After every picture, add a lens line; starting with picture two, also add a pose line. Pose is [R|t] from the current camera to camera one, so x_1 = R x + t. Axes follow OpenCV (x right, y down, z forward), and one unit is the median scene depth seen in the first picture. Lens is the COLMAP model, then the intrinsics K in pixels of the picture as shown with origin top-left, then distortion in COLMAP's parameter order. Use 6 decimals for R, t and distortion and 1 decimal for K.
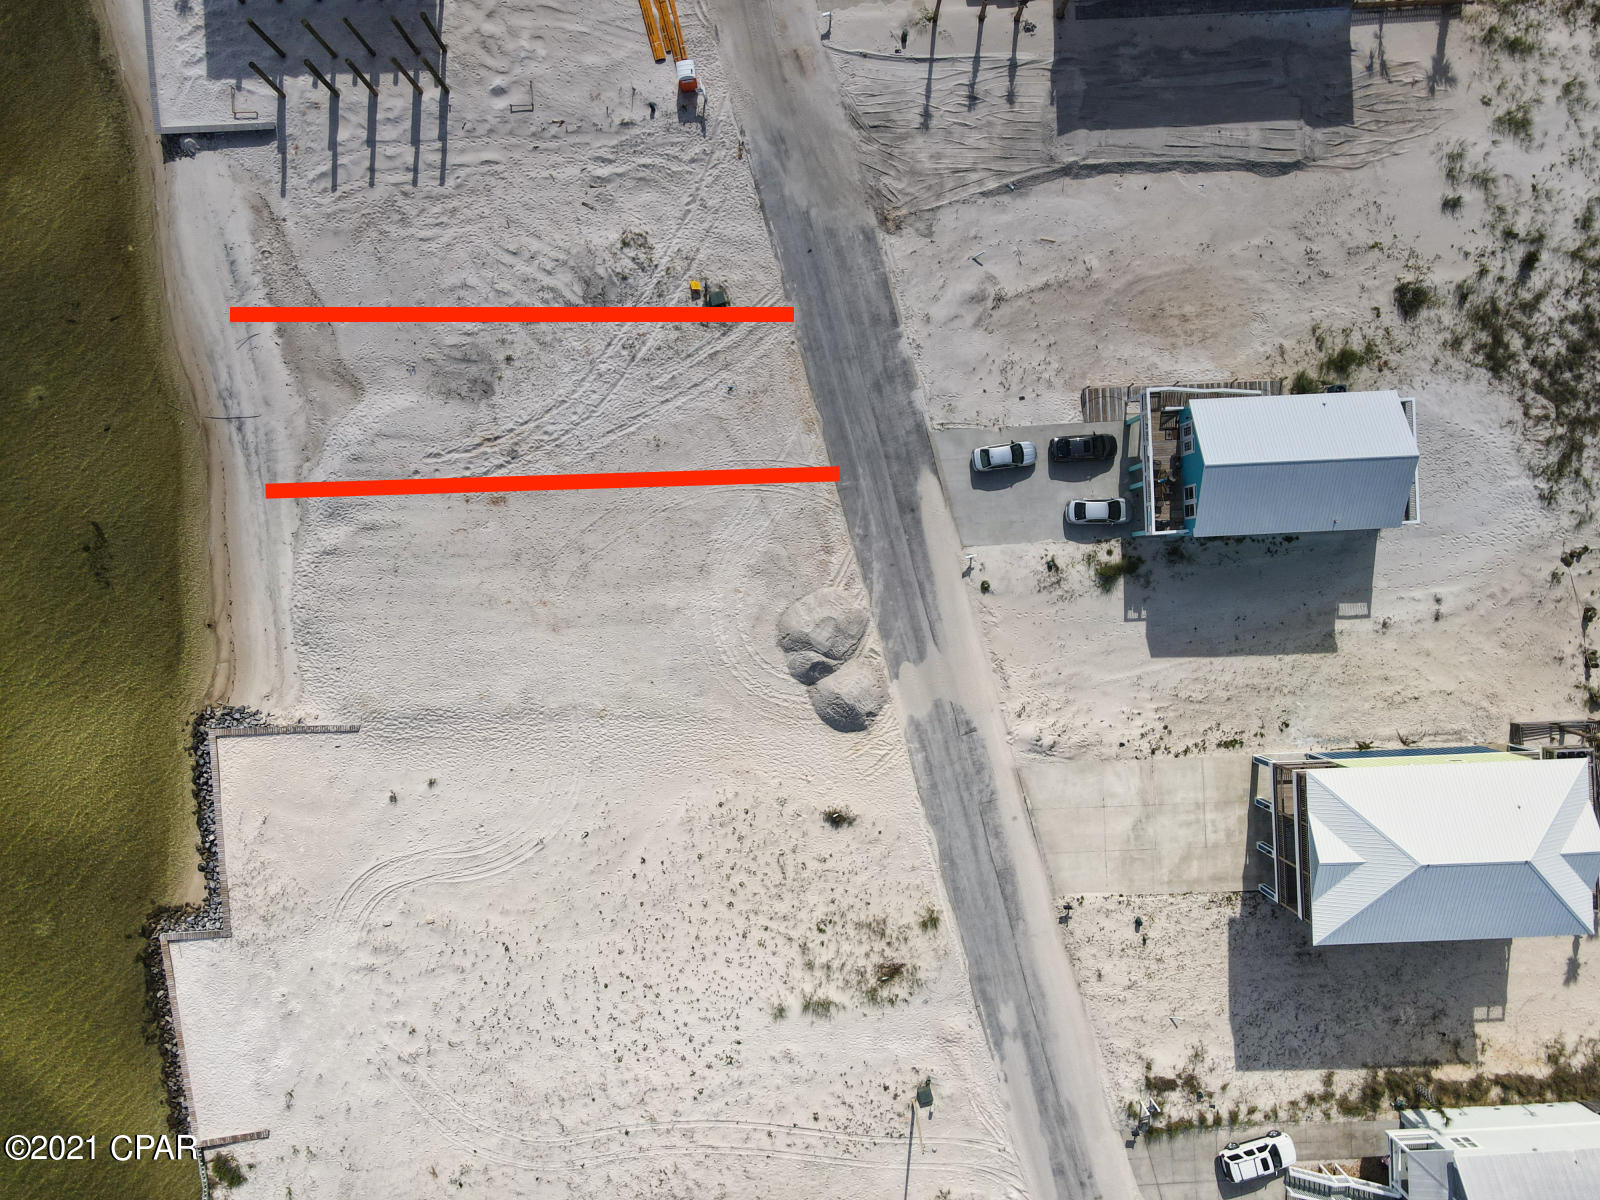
lens RADIAL K [[1117.8, 0, 800.0], [0, 1117.8, 600.0], [0, 0, 1]] dist [0.004720, 0.015715]
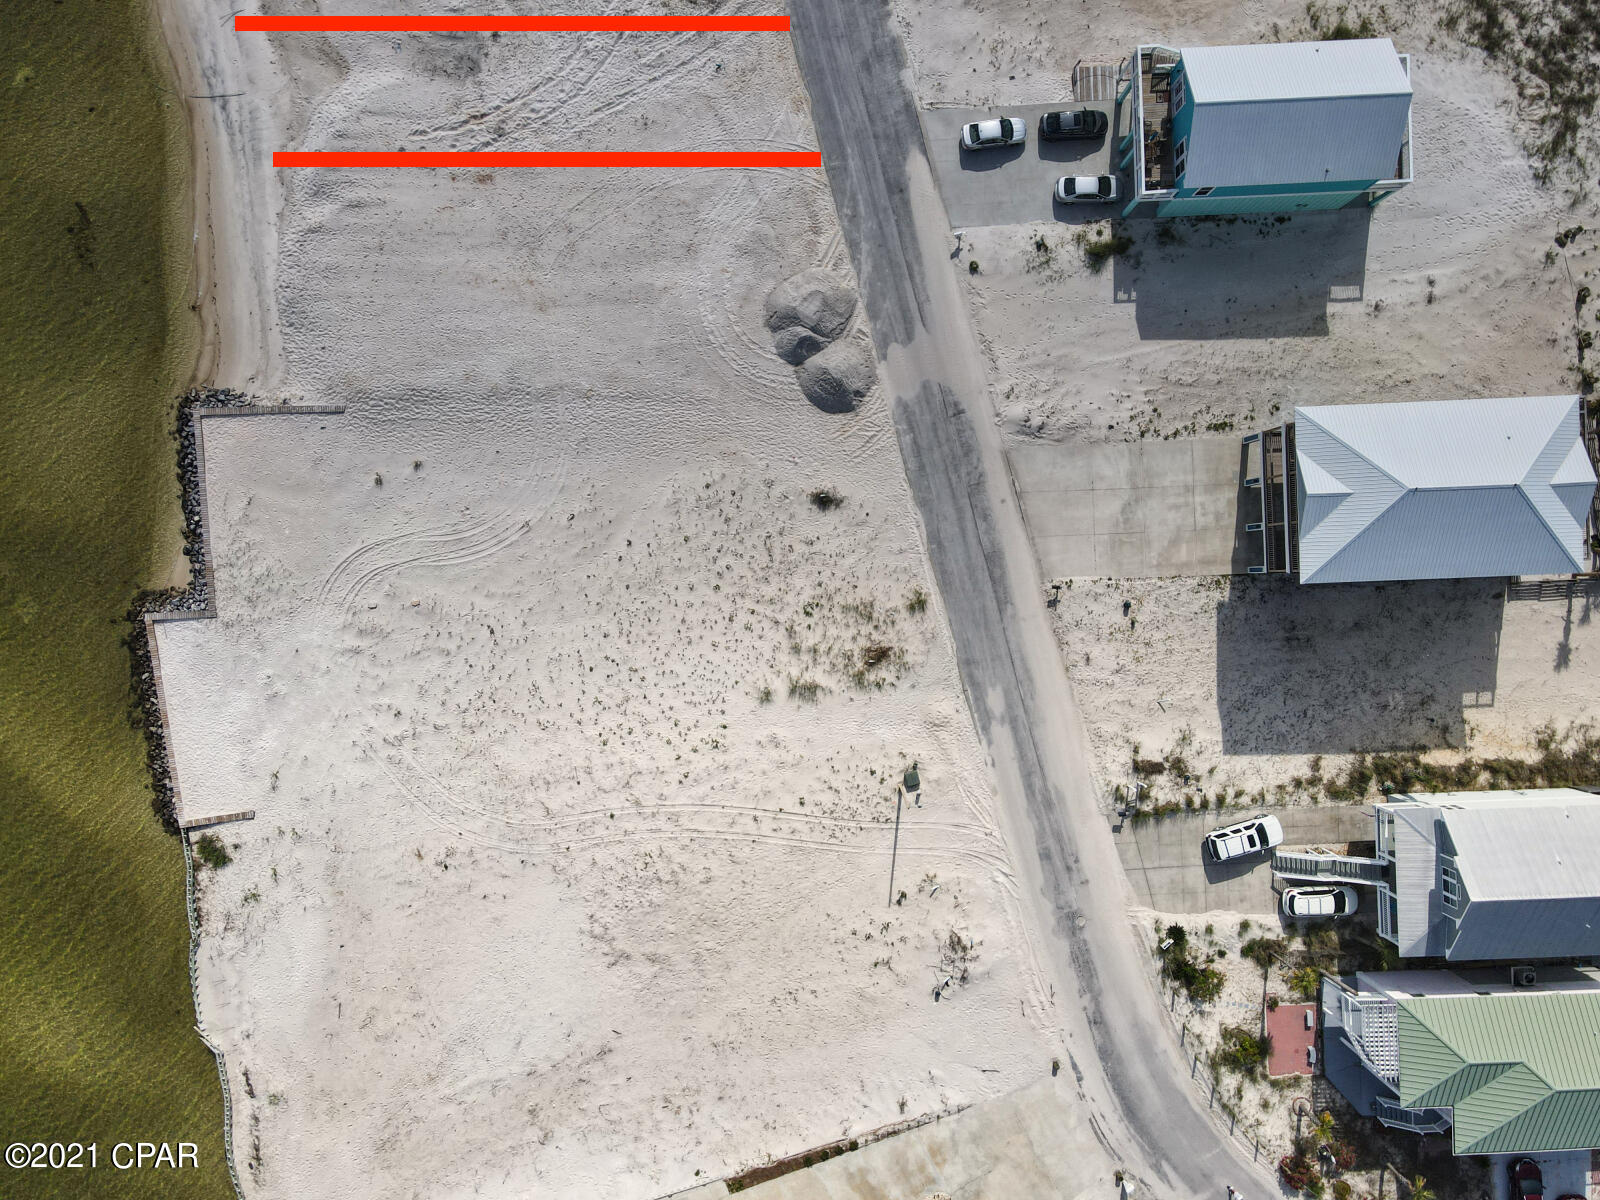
lens RADIAL K [[1117.8, 0, 800.0], [0, 1117.8, 600.0], [0, 0, 1]] dist [0.004720, 0.015715]
pose [[0.999991, 0.003778, -0.001790, 0.013613], [-0.003777, 0.999992, 0.000862, 0.282444], [0.001793, -0.000855, 0.999998, 0.005089]]
